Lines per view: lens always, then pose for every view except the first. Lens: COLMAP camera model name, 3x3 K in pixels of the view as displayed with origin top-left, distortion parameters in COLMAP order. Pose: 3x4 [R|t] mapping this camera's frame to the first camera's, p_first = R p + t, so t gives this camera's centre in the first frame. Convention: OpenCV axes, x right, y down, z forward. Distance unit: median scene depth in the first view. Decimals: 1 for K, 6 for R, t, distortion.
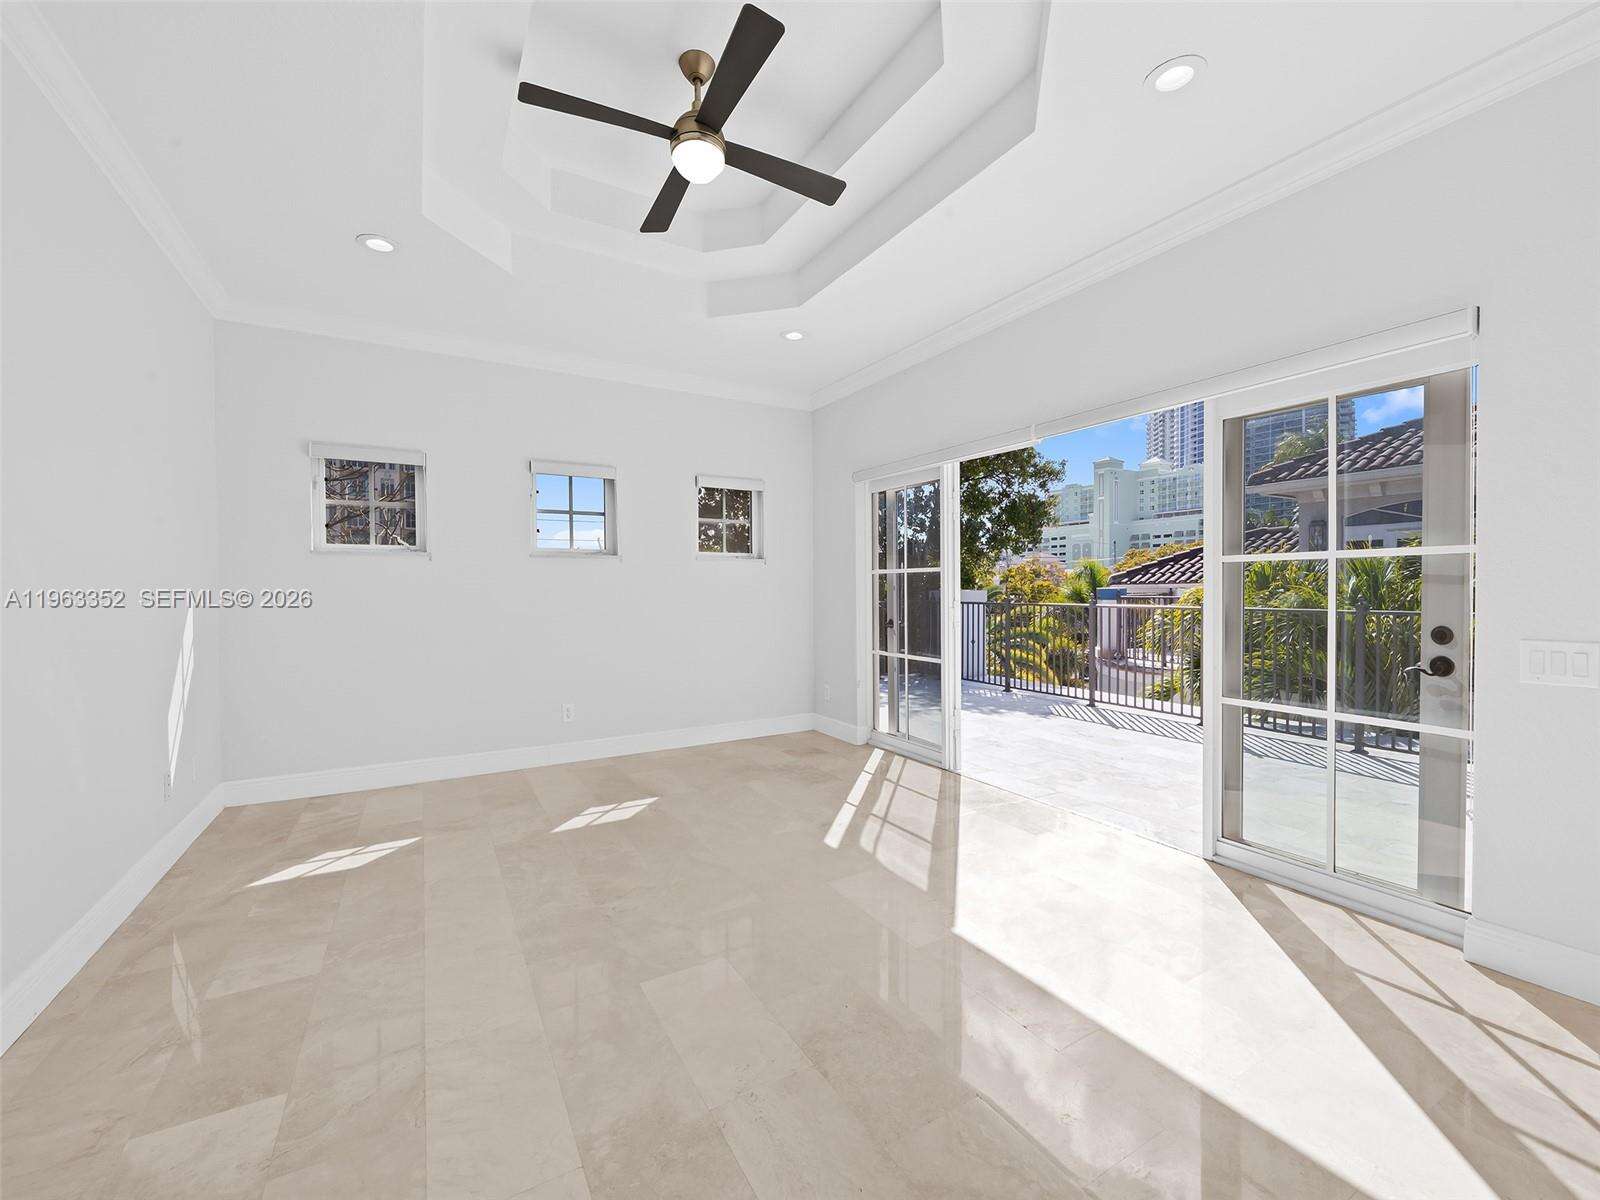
lens RADIAL K [[653.4, 0, 809.7], [0, 653.4, 603.0], [0, 0, 1]] dist [-0.003945, -0.001264]
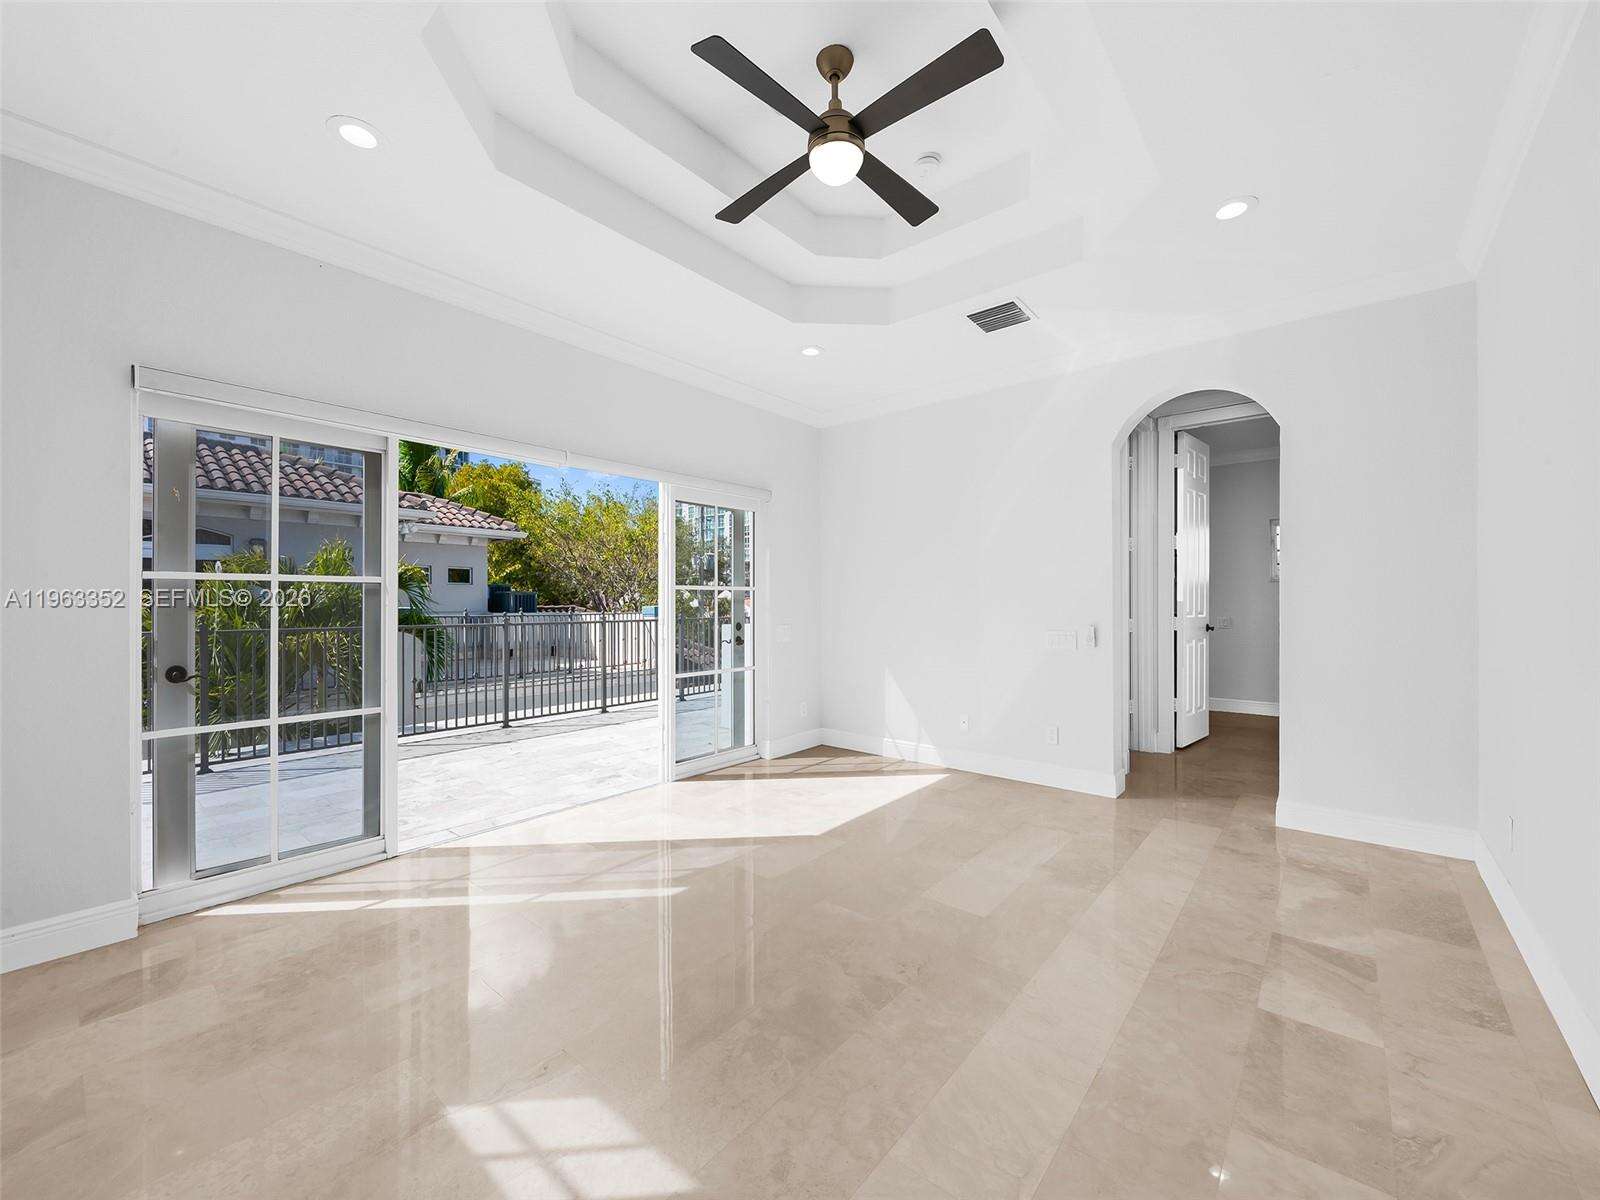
lens RADIAL K [[637.0, 0, 806.1], [0, 637.0, 598.3], [0, 0, 1]] dist [0.000582, -0.000222]
pose [[-0.330396, 0.009181, 0.943798, -1.021182], [0.027433, 0.999624, -0.000121, -0.028778], [-0.943444, 0.025851, -0.330523, 1.337103]]
